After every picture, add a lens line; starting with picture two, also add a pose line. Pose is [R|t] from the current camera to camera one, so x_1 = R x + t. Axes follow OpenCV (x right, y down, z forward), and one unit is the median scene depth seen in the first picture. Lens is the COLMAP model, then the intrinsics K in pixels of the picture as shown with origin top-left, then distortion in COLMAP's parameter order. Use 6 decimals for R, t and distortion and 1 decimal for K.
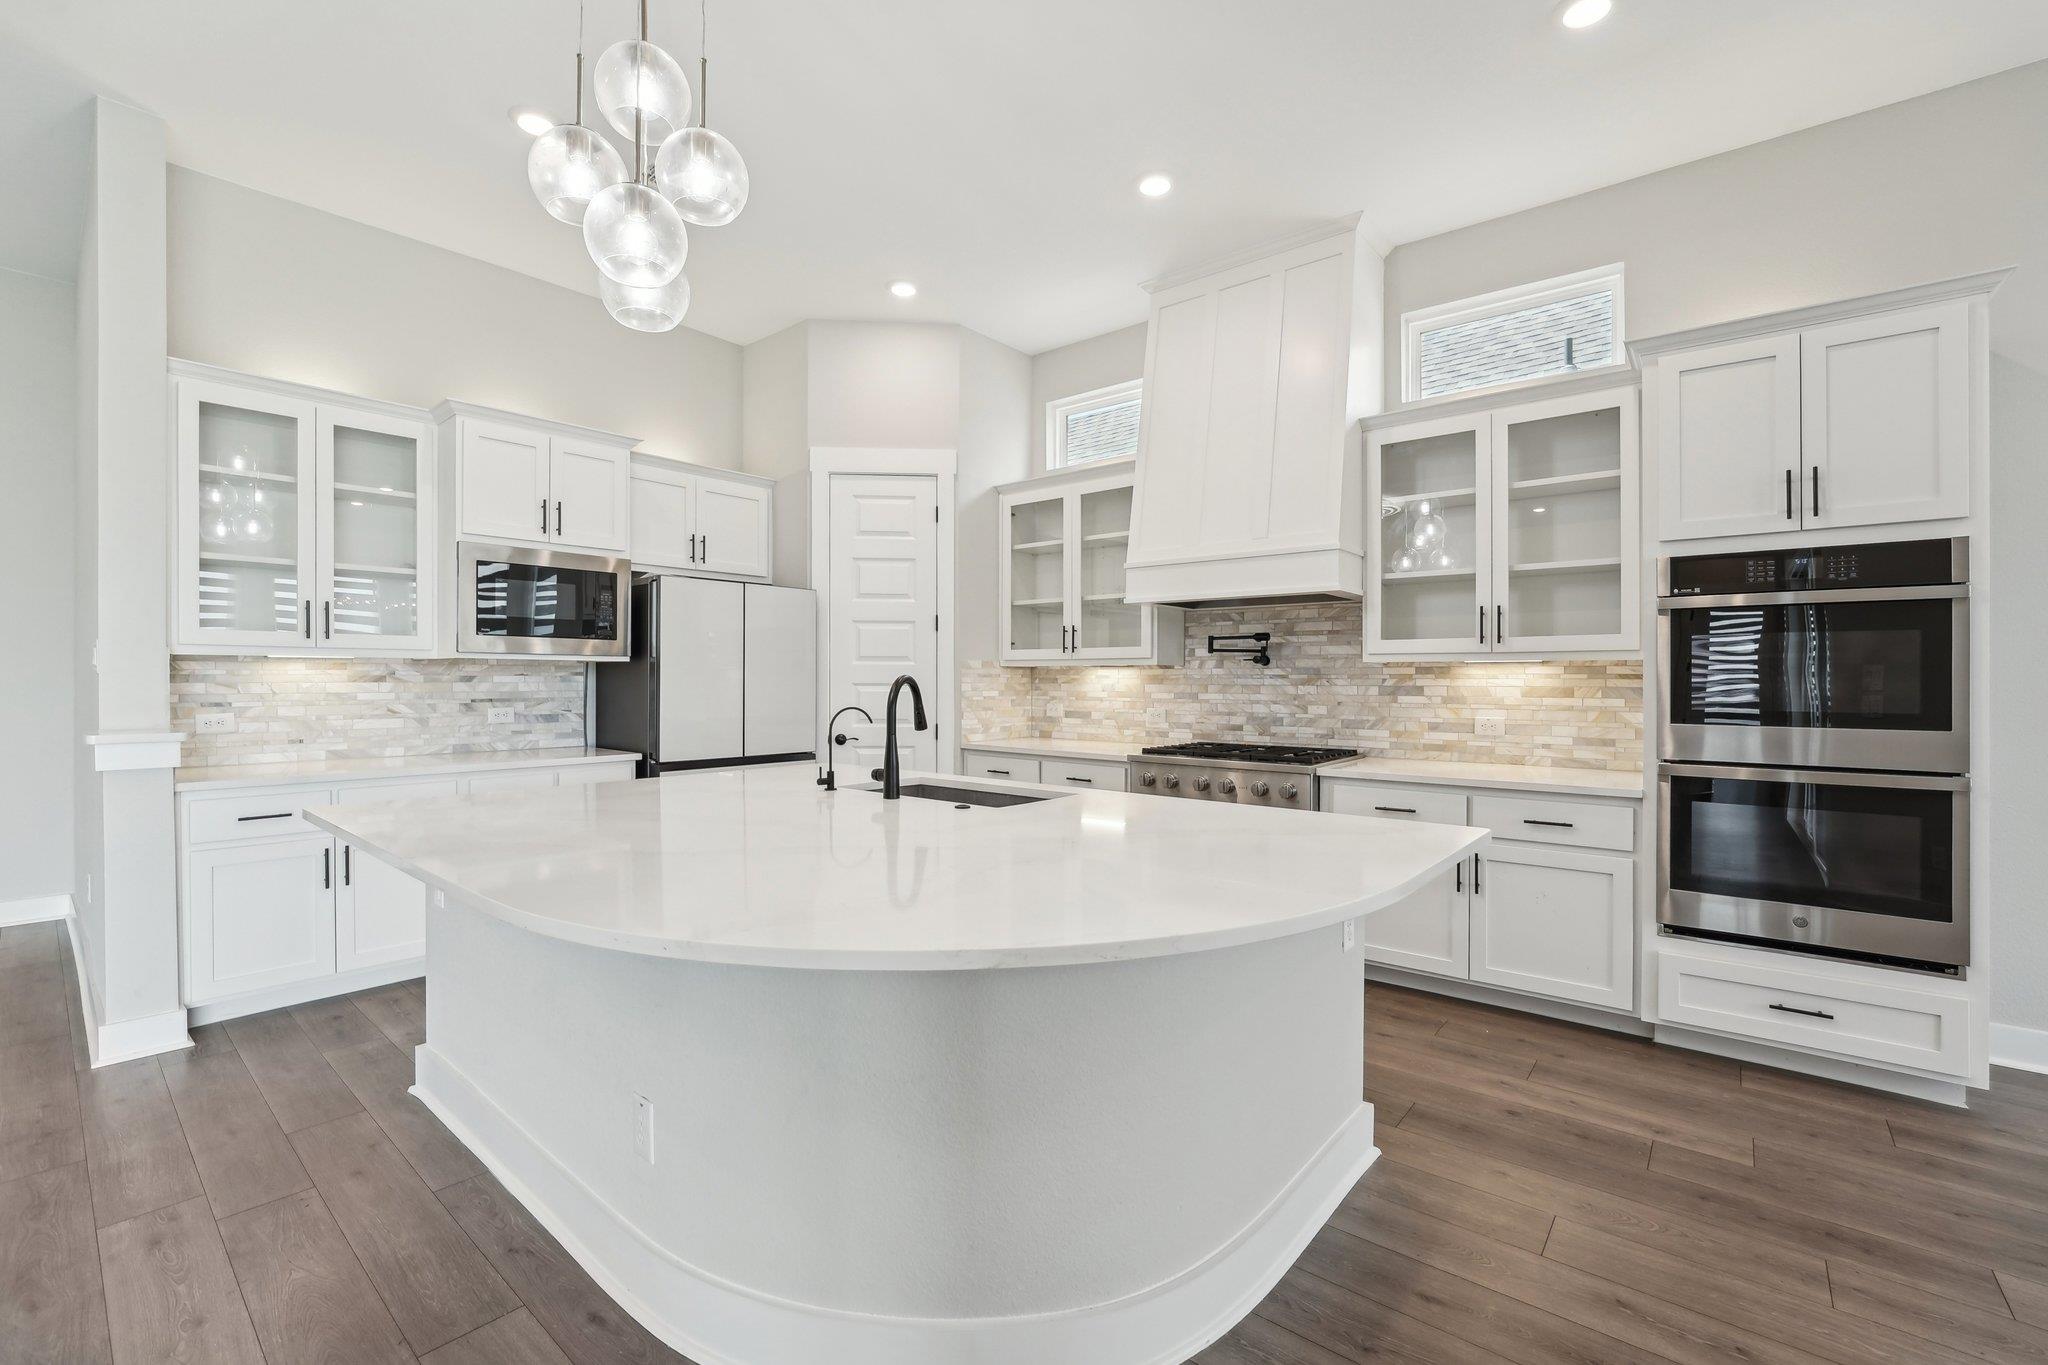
lens RADIAL K [[868.5, 0, 1014.0], [0, 868.5, 676.9], [0, 0, 1]] dist [-0.018473, -0.001575]
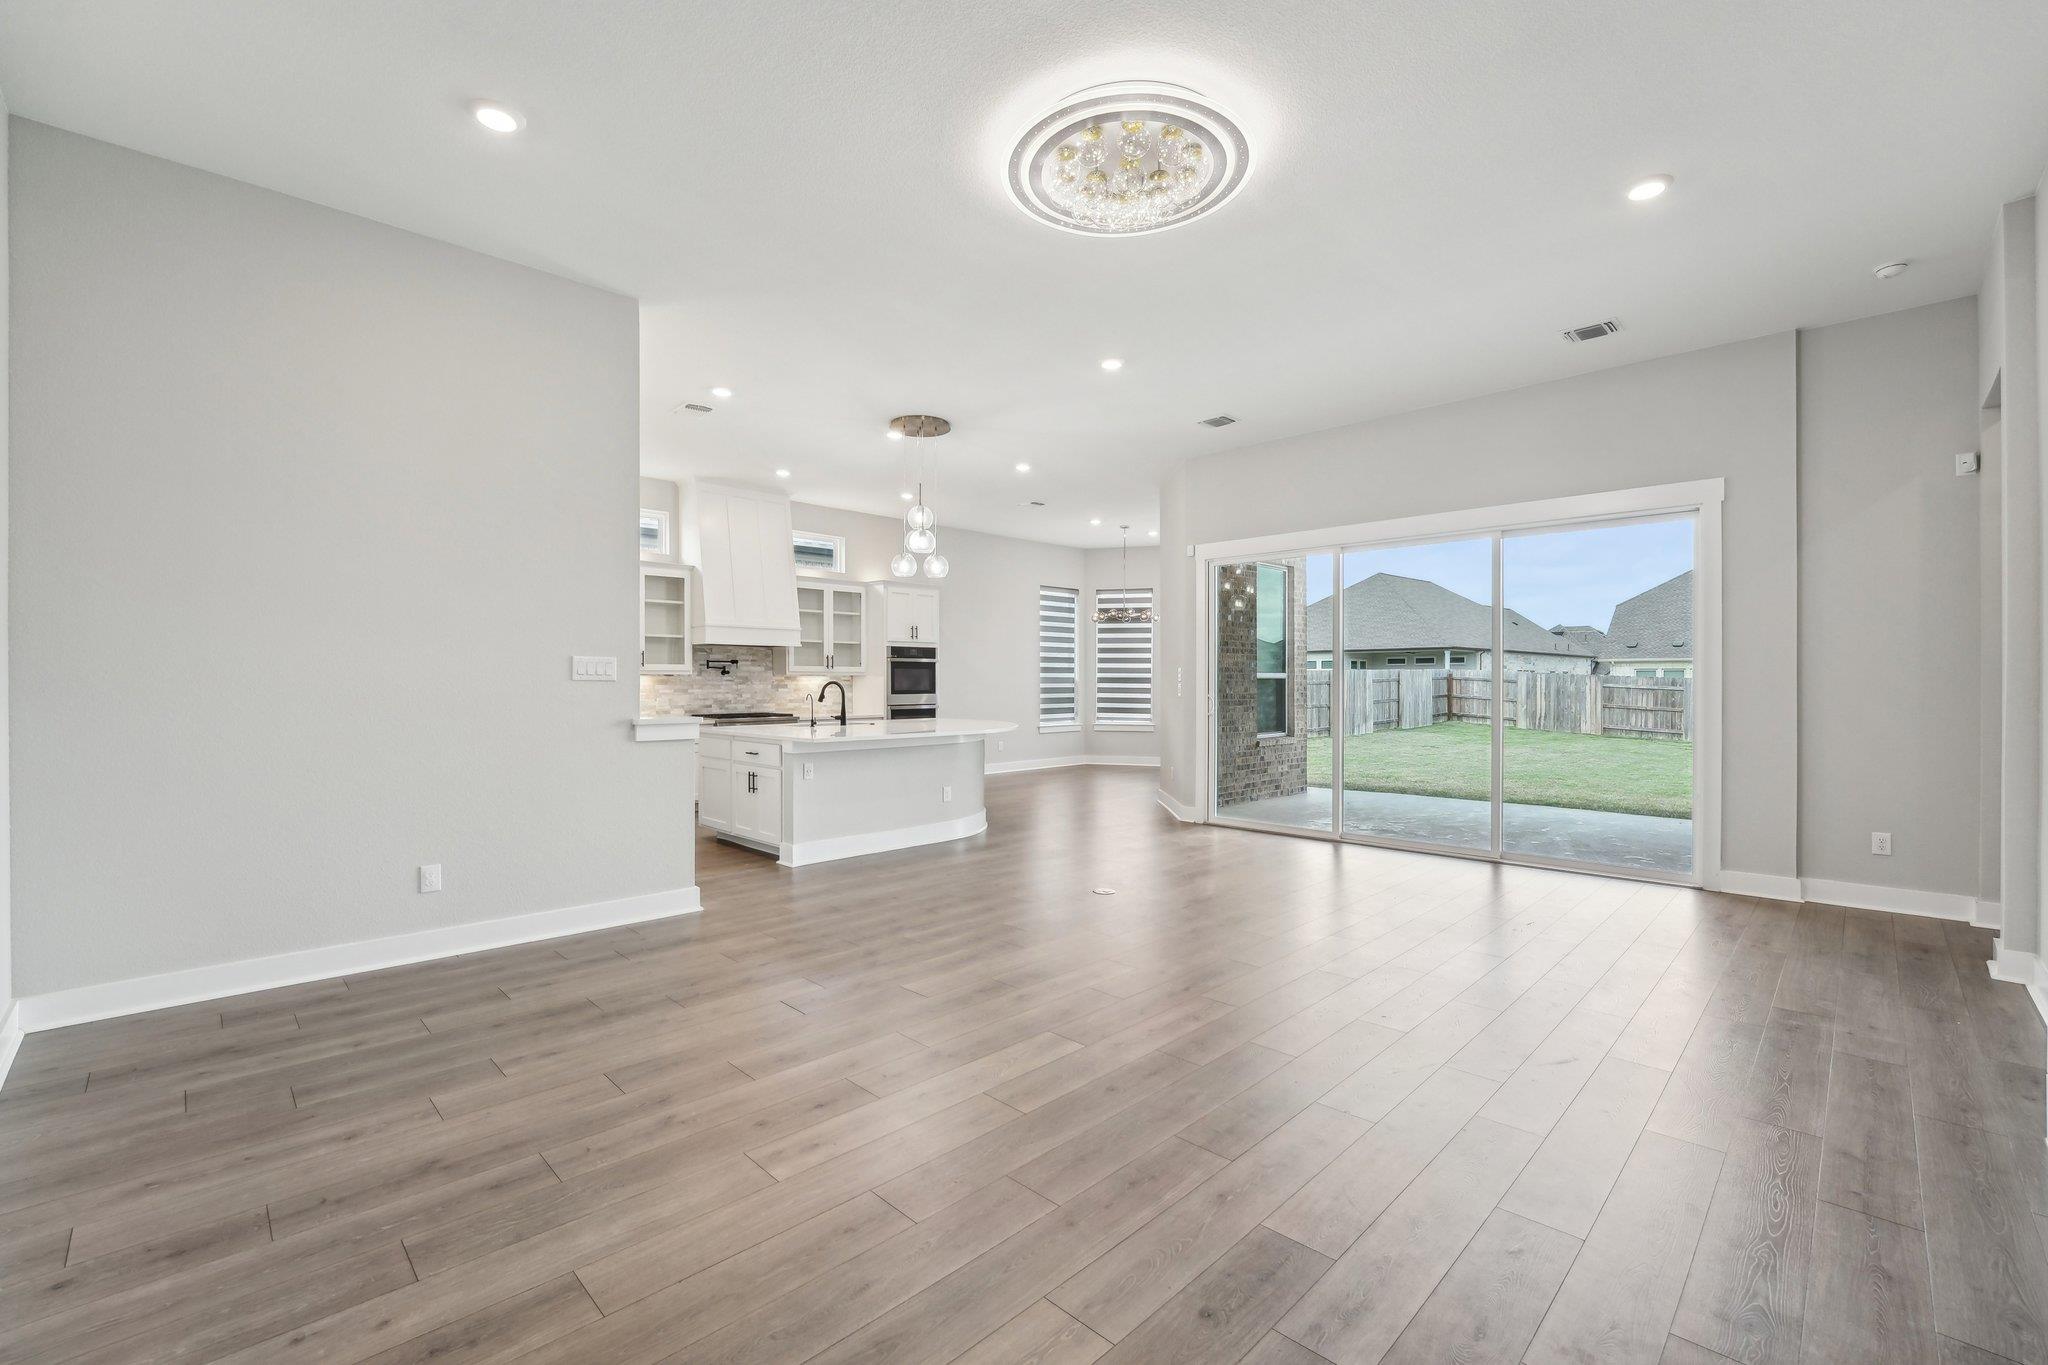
lens RADIAL K [[868.5, 0, 1017.9], [0, 868.5, 685.9], [0, 0, 1]] dist [-0.018473, -0.001575]
pose [[0.087322, -0.007436, 0.996152, -1.909422], [-0.002612, 0.999967, 0.007693, -0.005933], [-0.996177, -0.003274, 0.087300, 0.132912]]
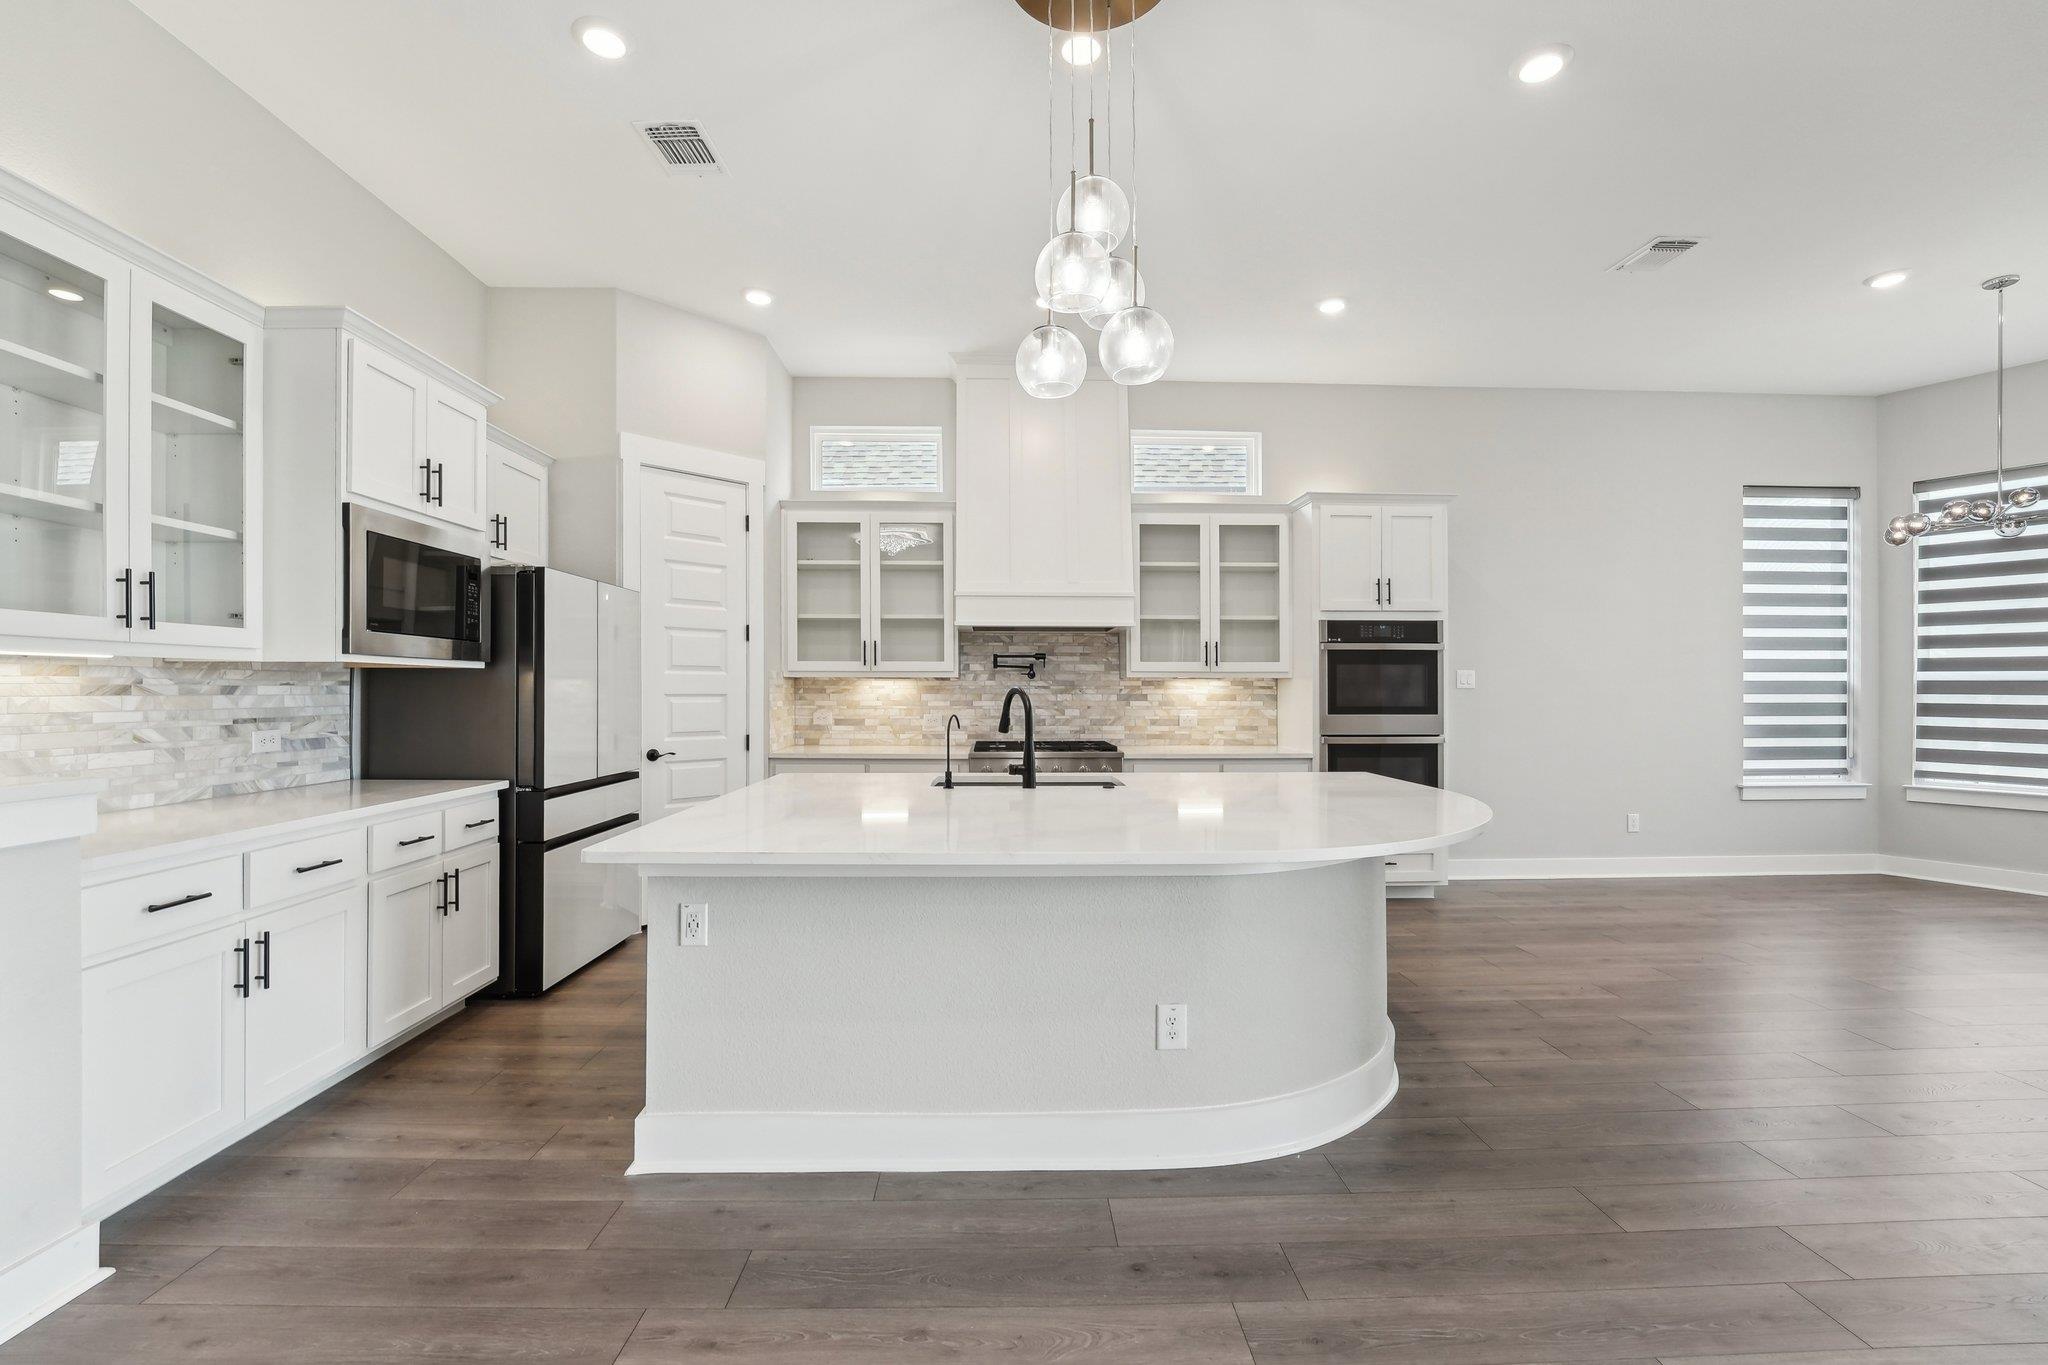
lens RADIAL K [[868.5, 0, 1019.2], [0, 868.5, 689.2], [0, 0, 1]] dist [-0.018473, -0.001575]
pose [[0.744196, -0.000910, 0.667961, -0.645267], [-0.001344, 0.999995, 0.002859, -0.001220], [-0.667960, -0.003025, 0.744191, 0.067979]]
